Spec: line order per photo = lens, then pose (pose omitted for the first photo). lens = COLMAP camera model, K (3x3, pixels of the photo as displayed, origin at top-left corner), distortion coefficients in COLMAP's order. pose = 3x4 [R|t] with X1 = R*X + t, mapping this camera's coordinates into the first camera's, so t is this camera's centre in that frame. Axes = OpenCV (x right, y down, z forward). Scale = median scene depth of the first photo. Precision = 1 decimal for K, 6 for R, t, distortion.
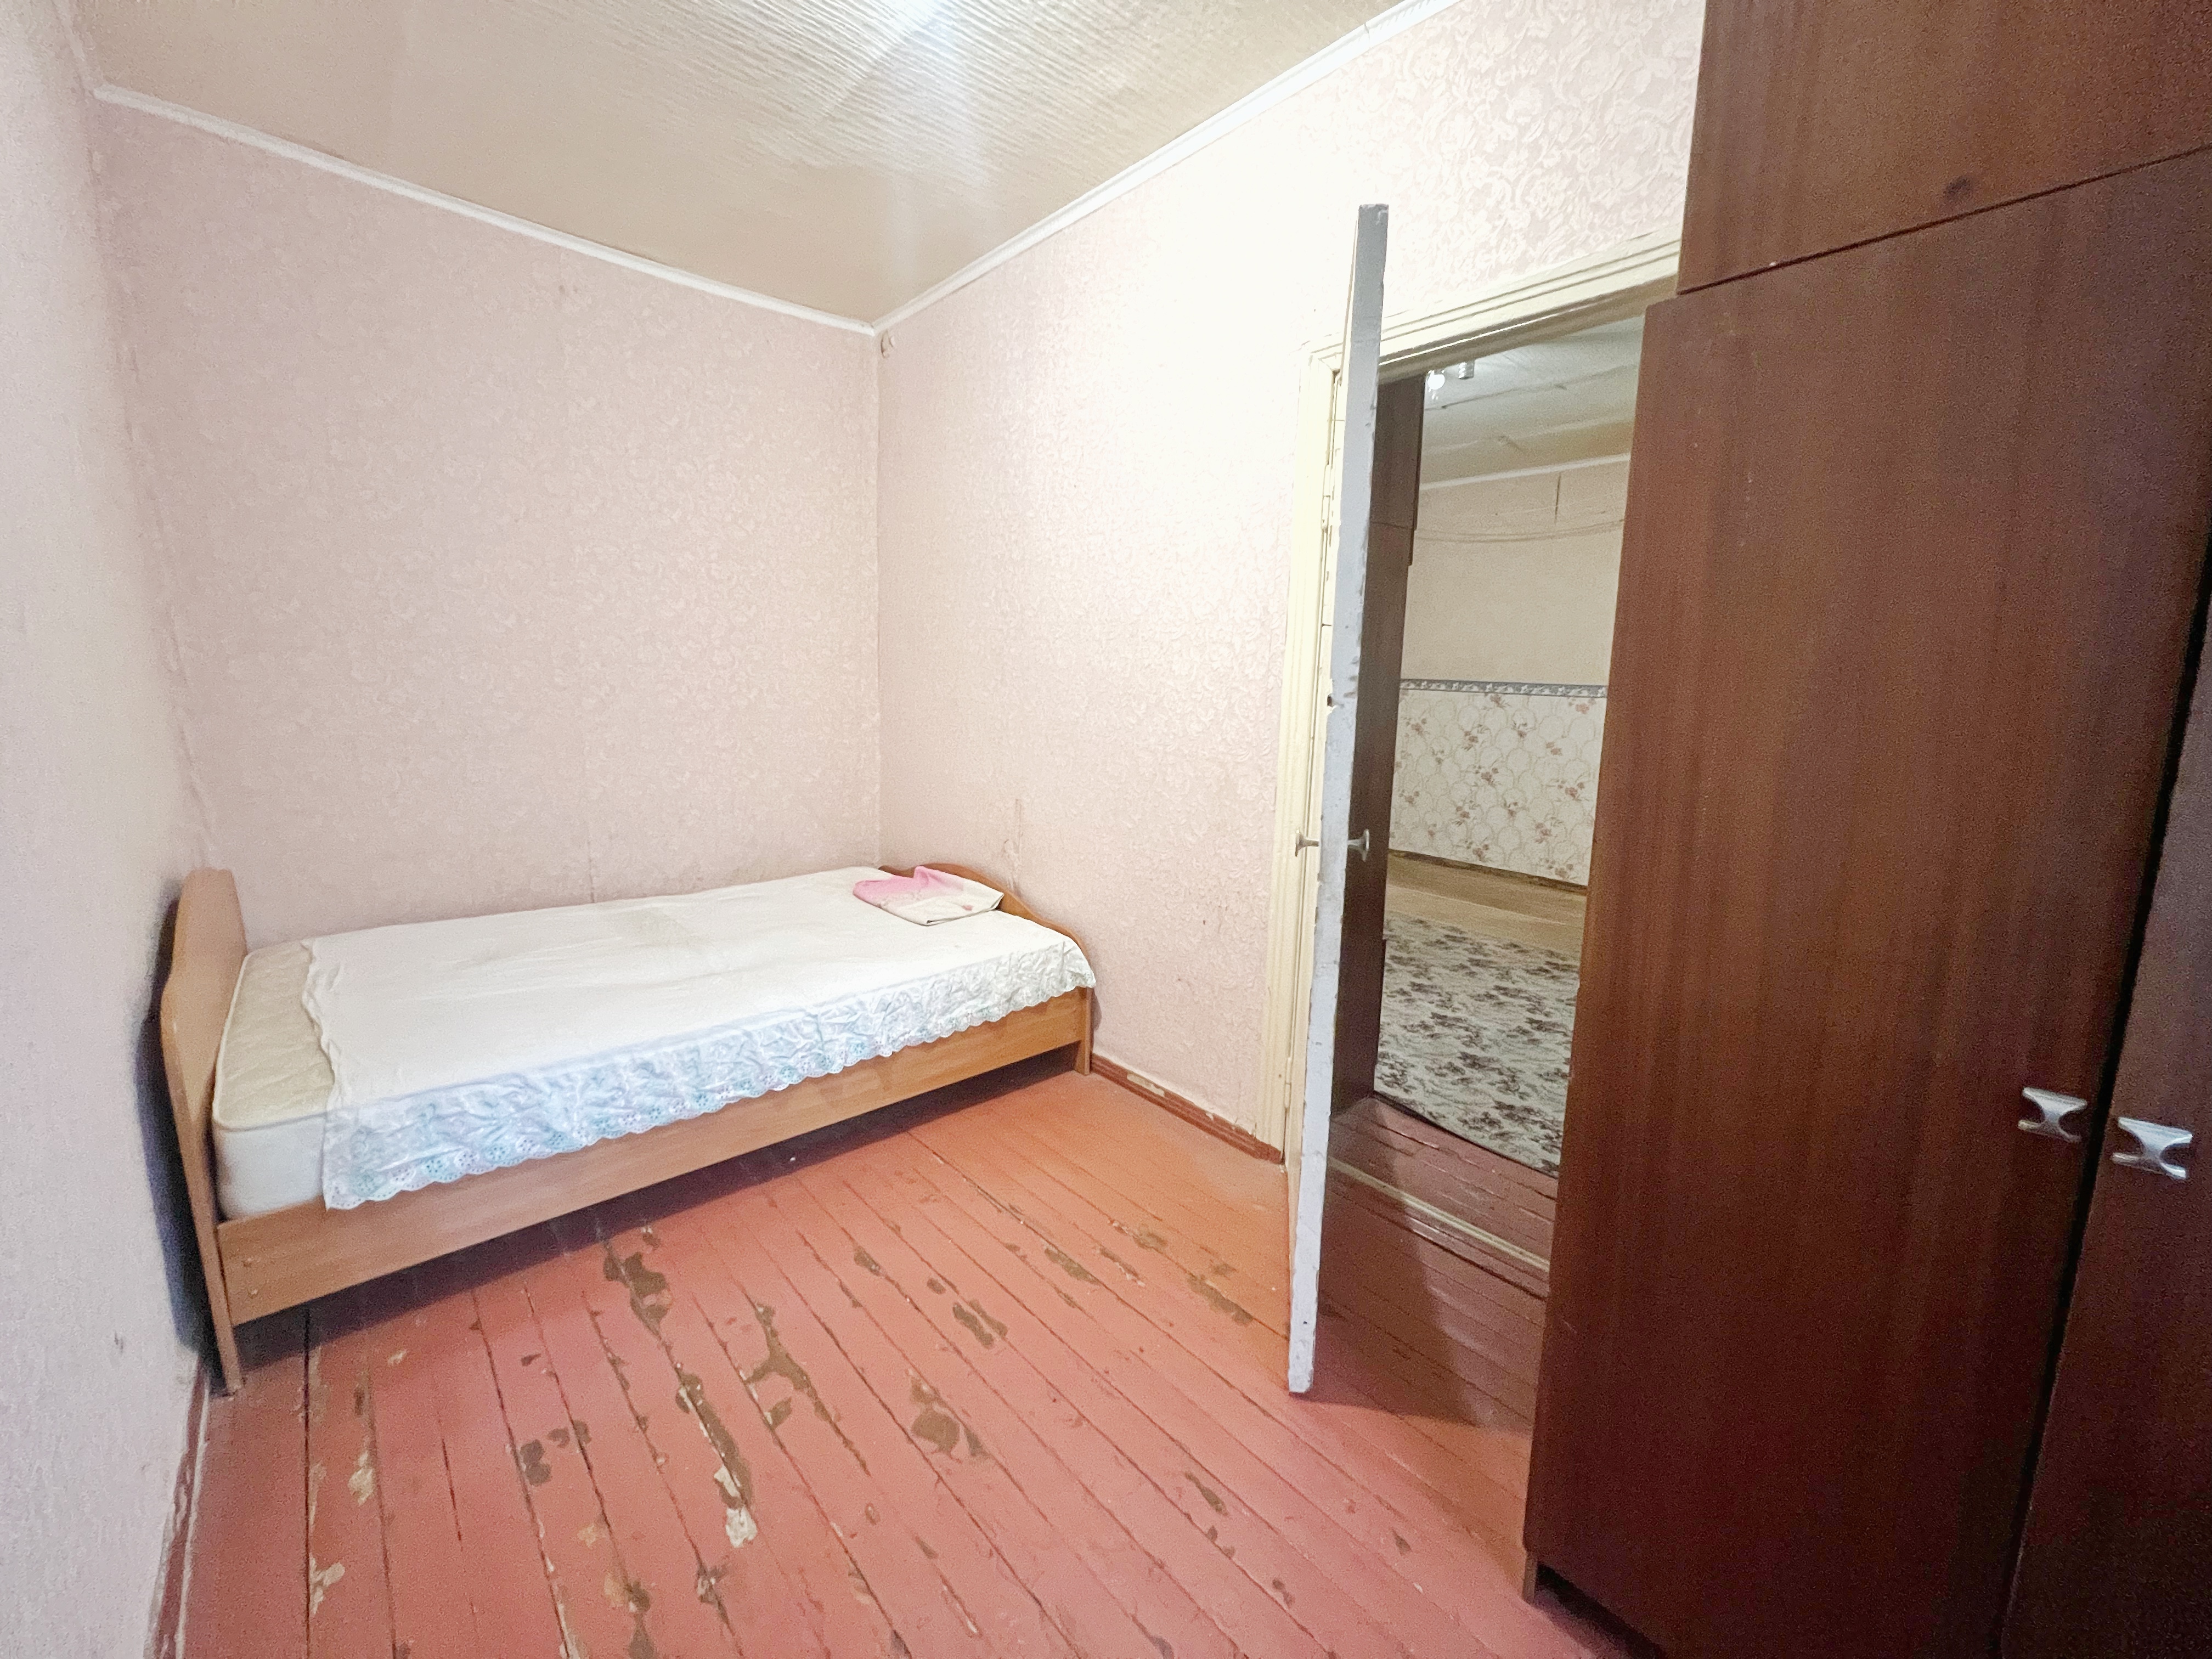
lens RADIAL K [[882.8, 0, 1108.6], [0, 882.8, 824.5], [0, 0, 1]] dist [0.000291, 0.000007]
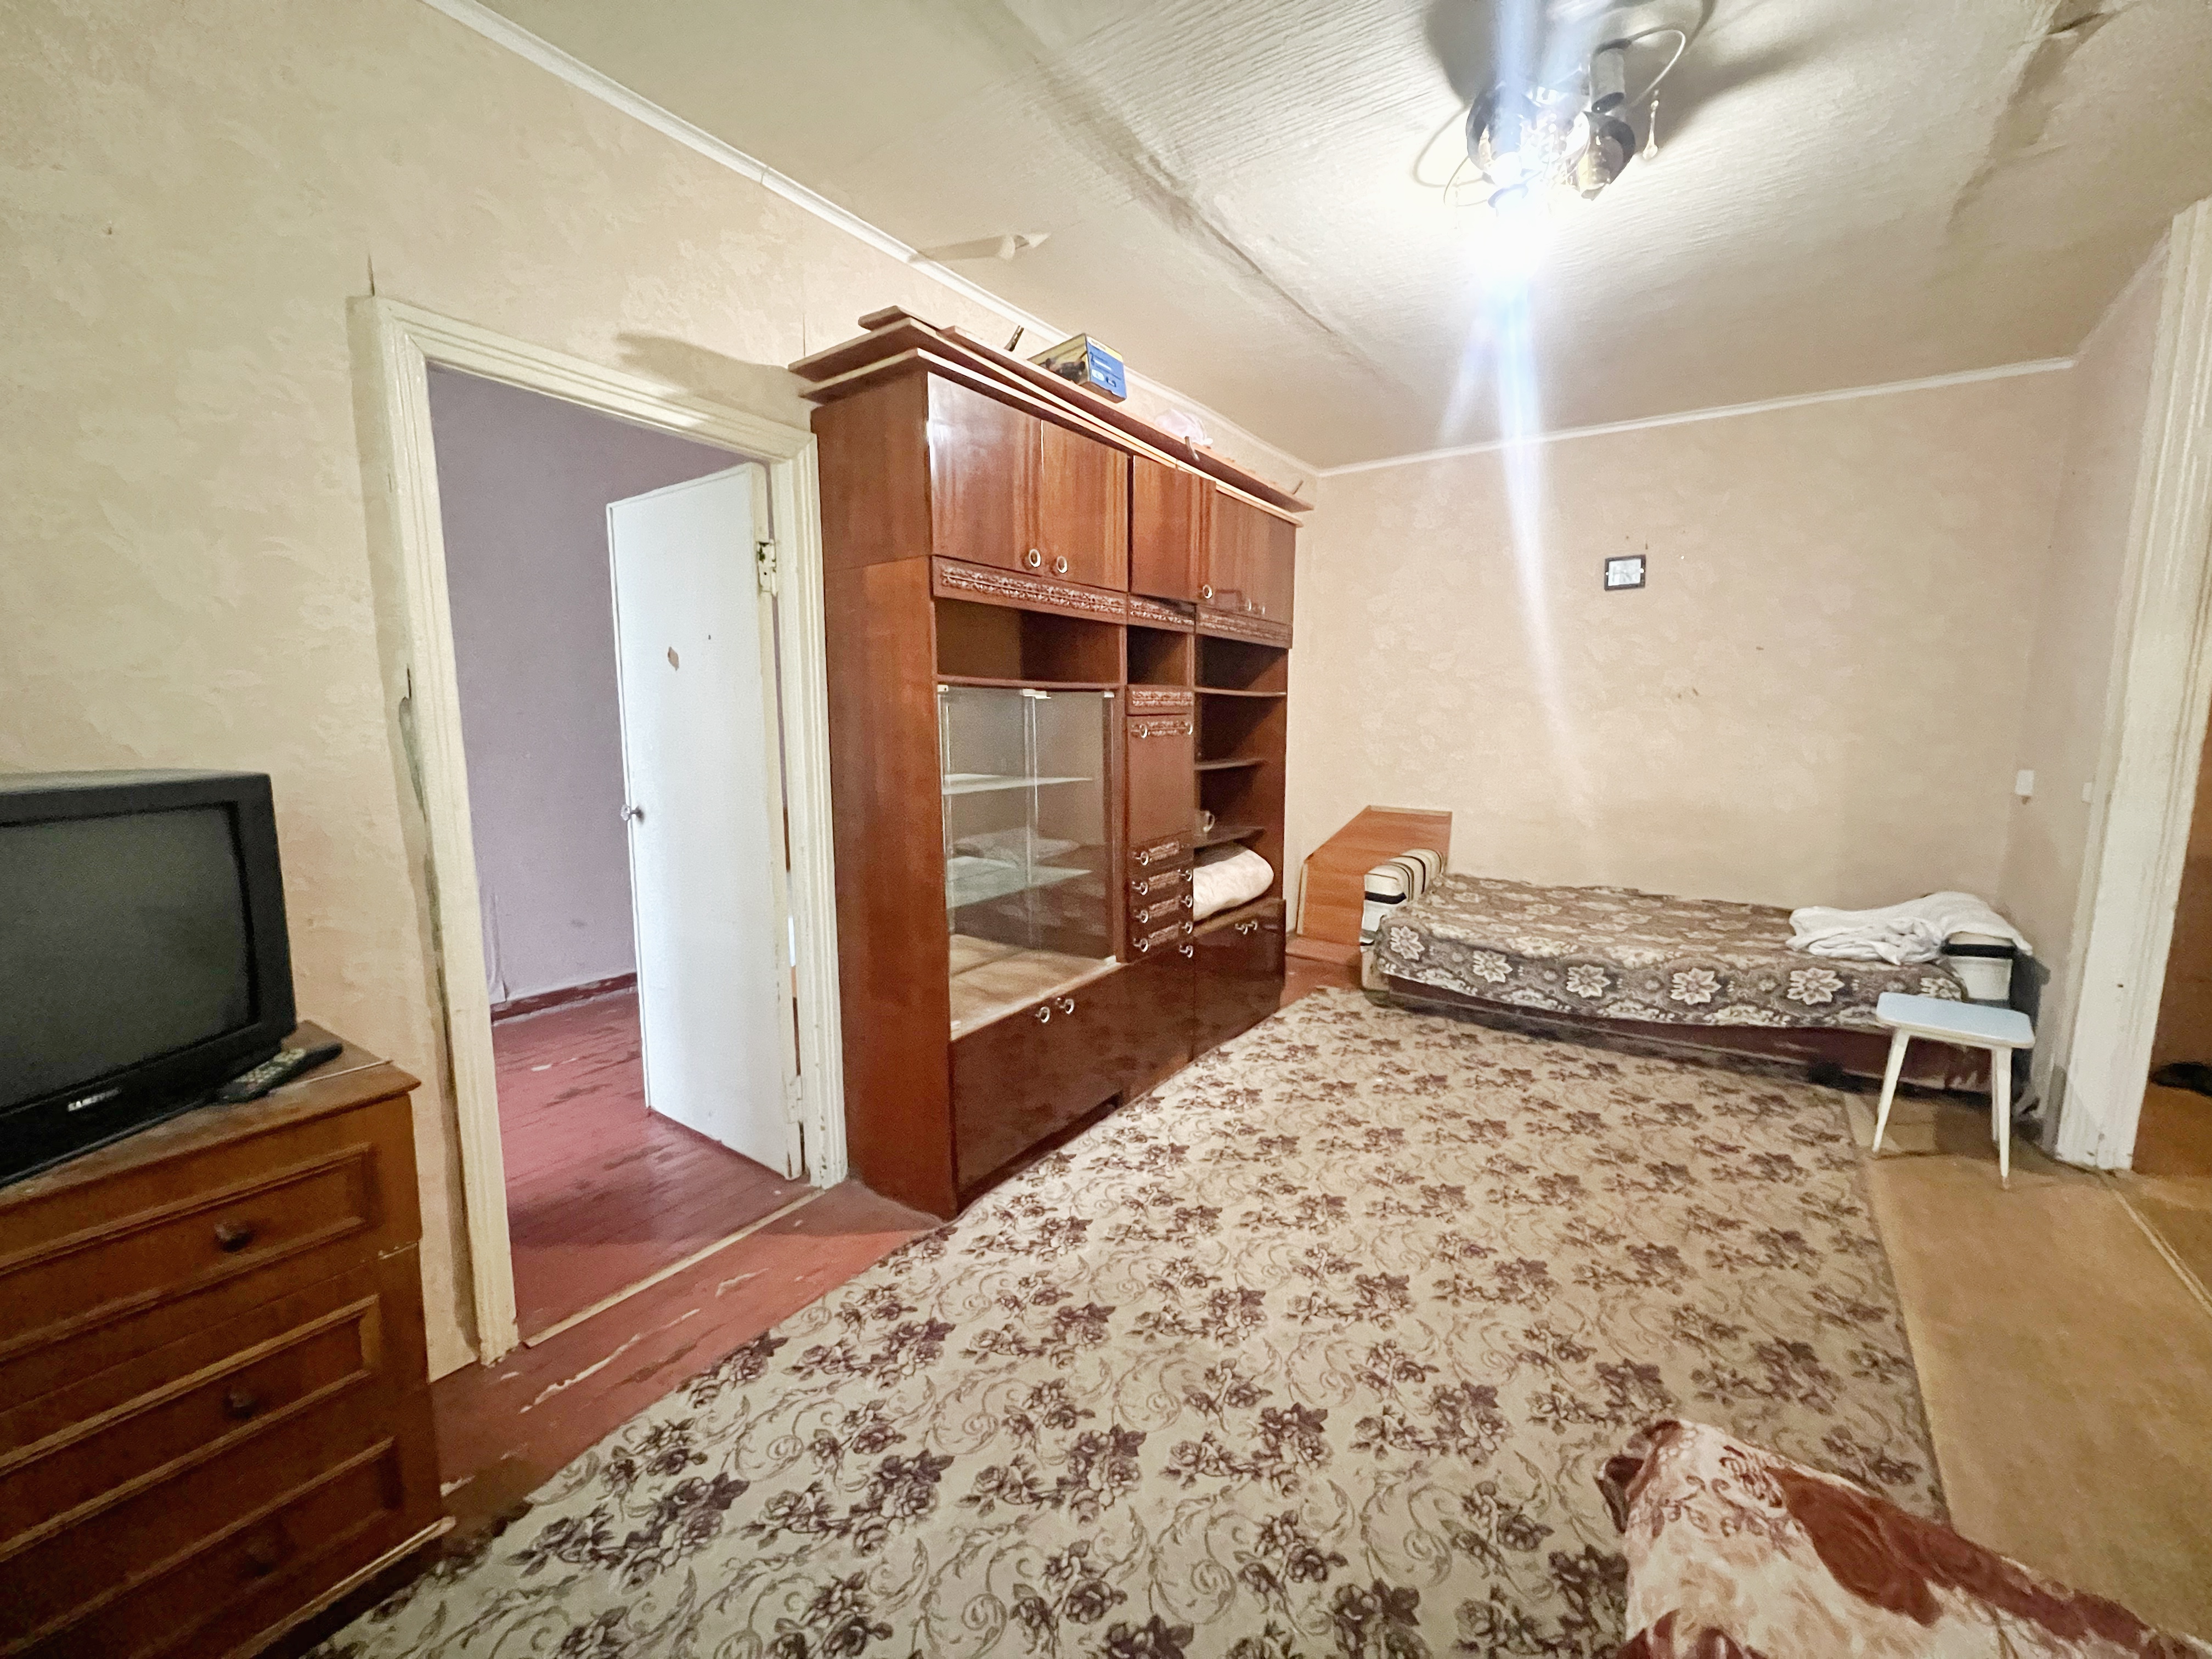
lens RADIAL K [[887.5, 0, 1102.0], [0, 887.5, 828.3], [0, 0, 1]] dist [-0.002027, -0.000211]
pose [[0.227391, 0.114202, -0.967084, 0.942917], [-0.156977, 0.984410, 0.079338, -0.132317], [0.961068, 0.133769, 0.241774, 0.753662]]
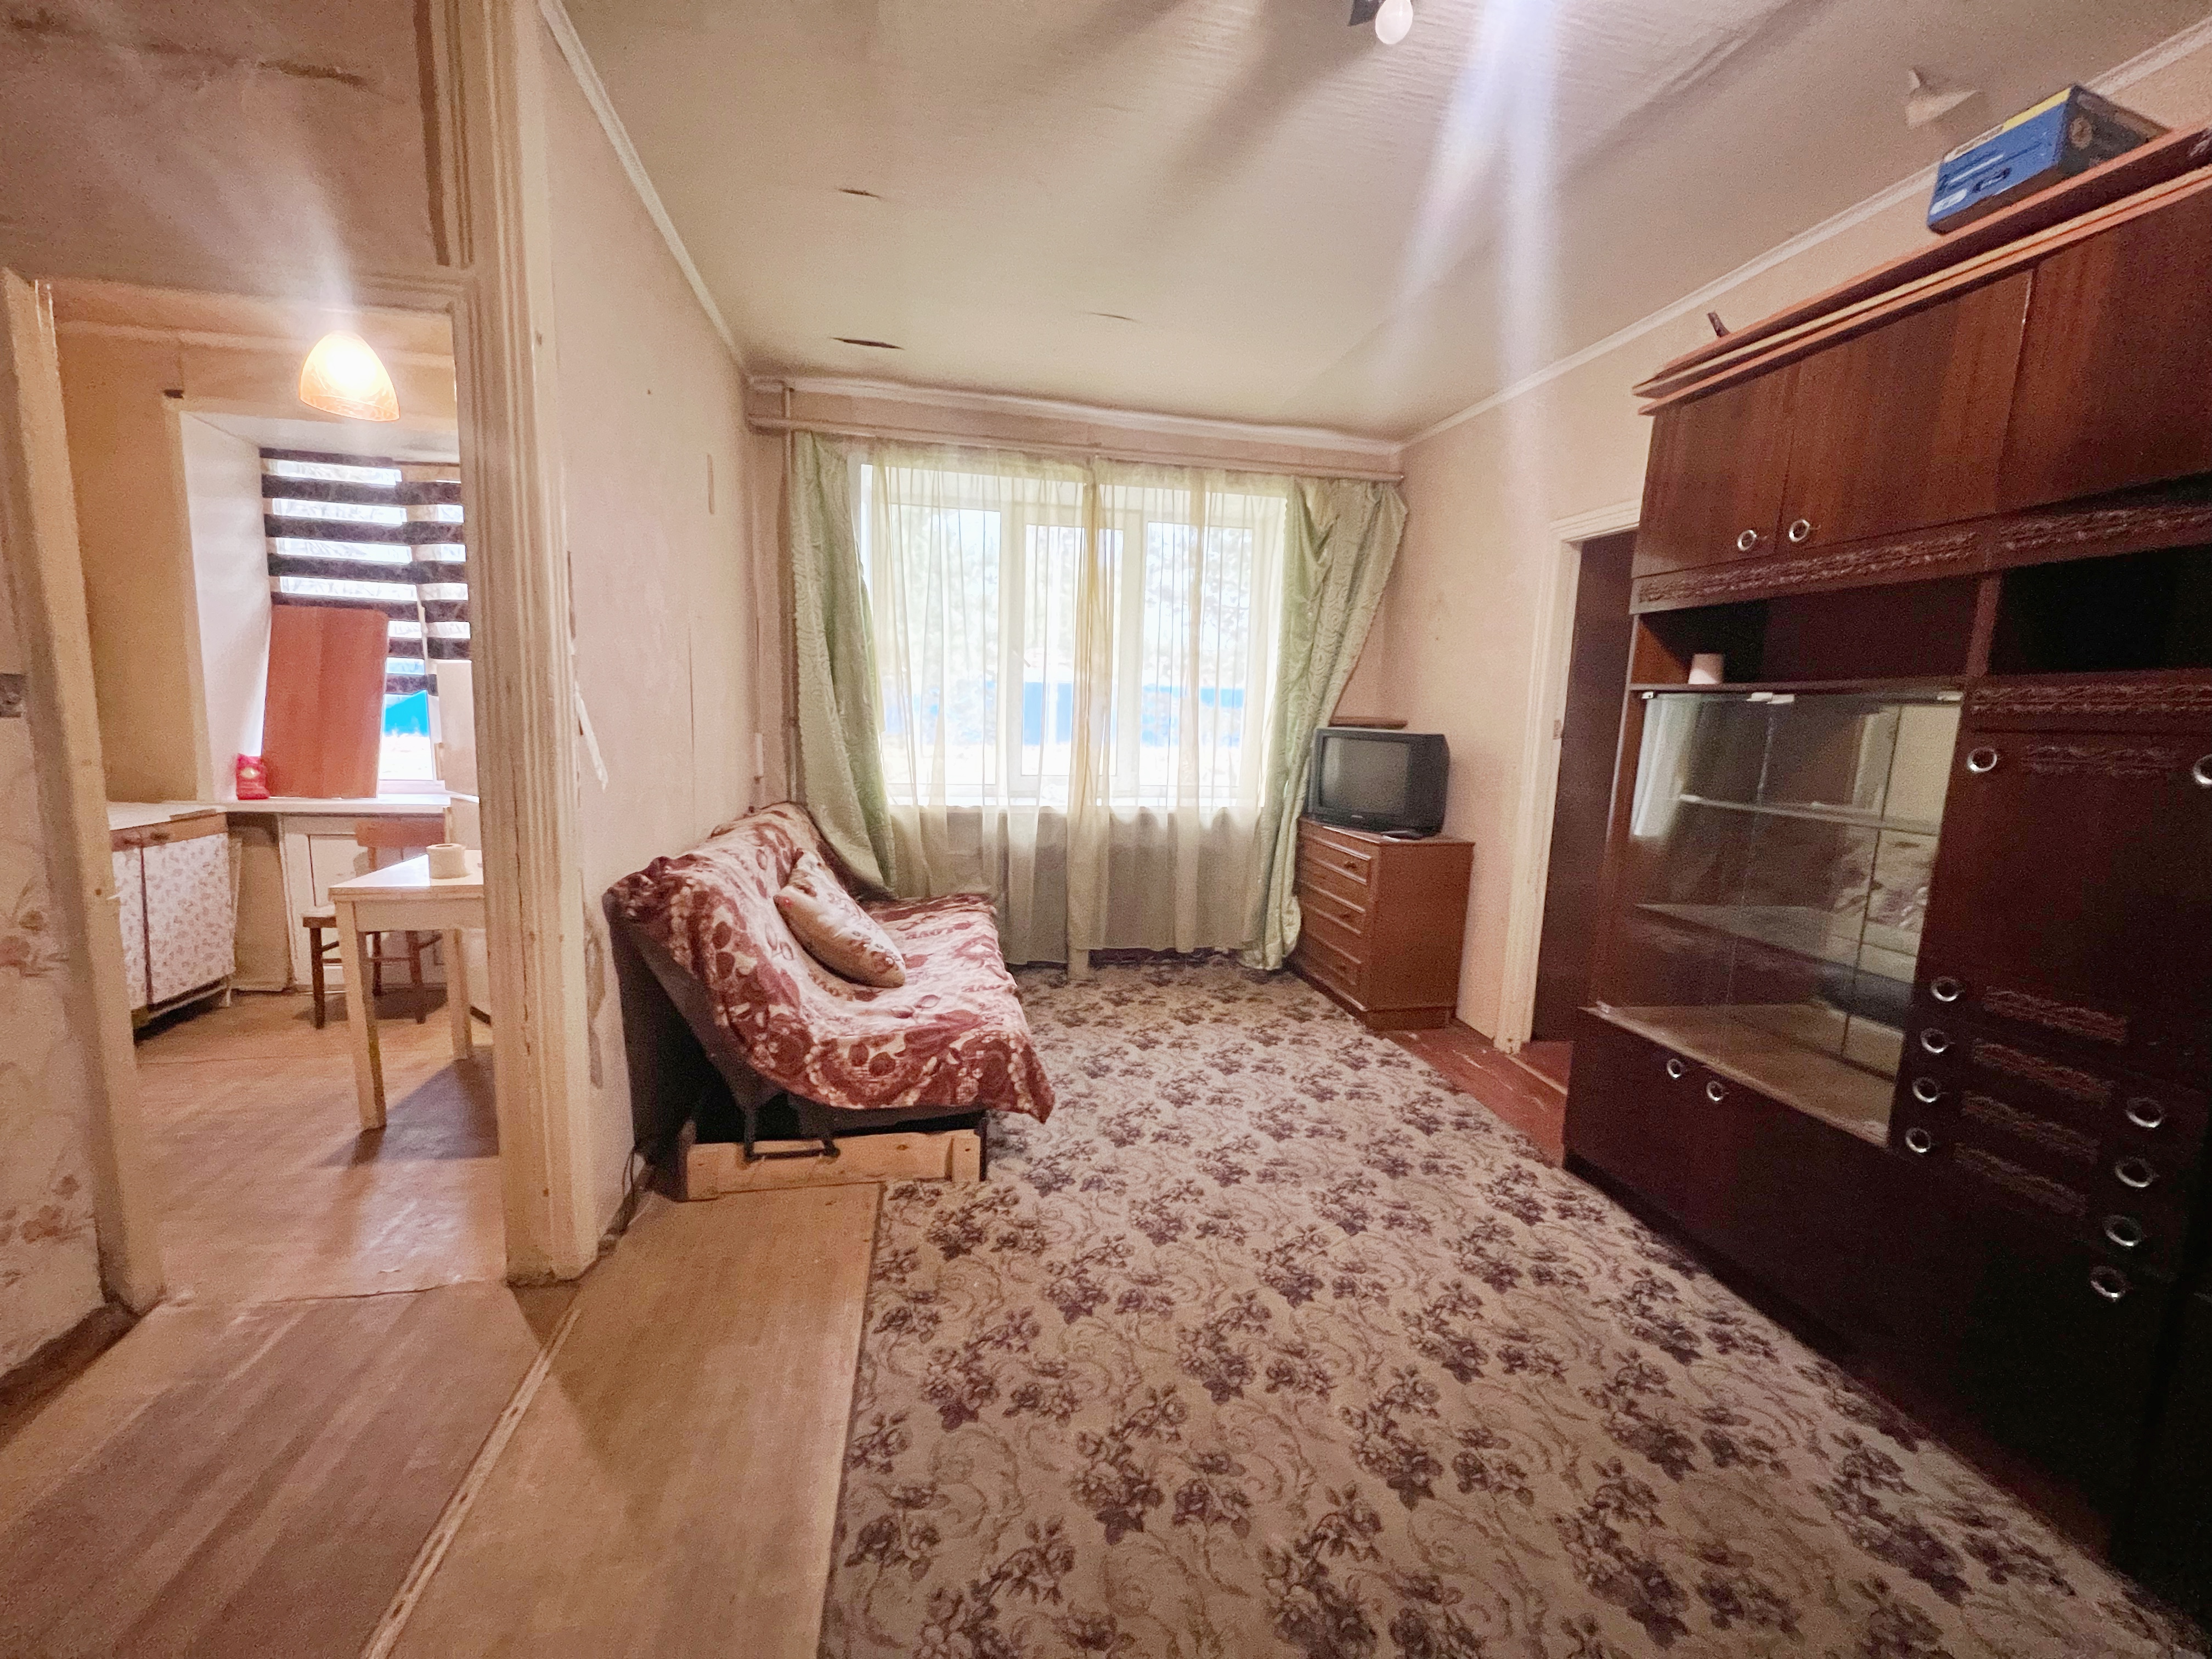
lens RADIAL K [[887.5, 0, 1106.2], [0, 887.5, 835.2], [0, 0, 1]] dist [-0.002027, -0.000211]
pose [[-0.860813, -0.120673, 0.494408, 0.249774], [0.029828, 0.957849, 0.285721, -0.277926], [-0.508047, 0.260700, -0.820929, 1.652157]]
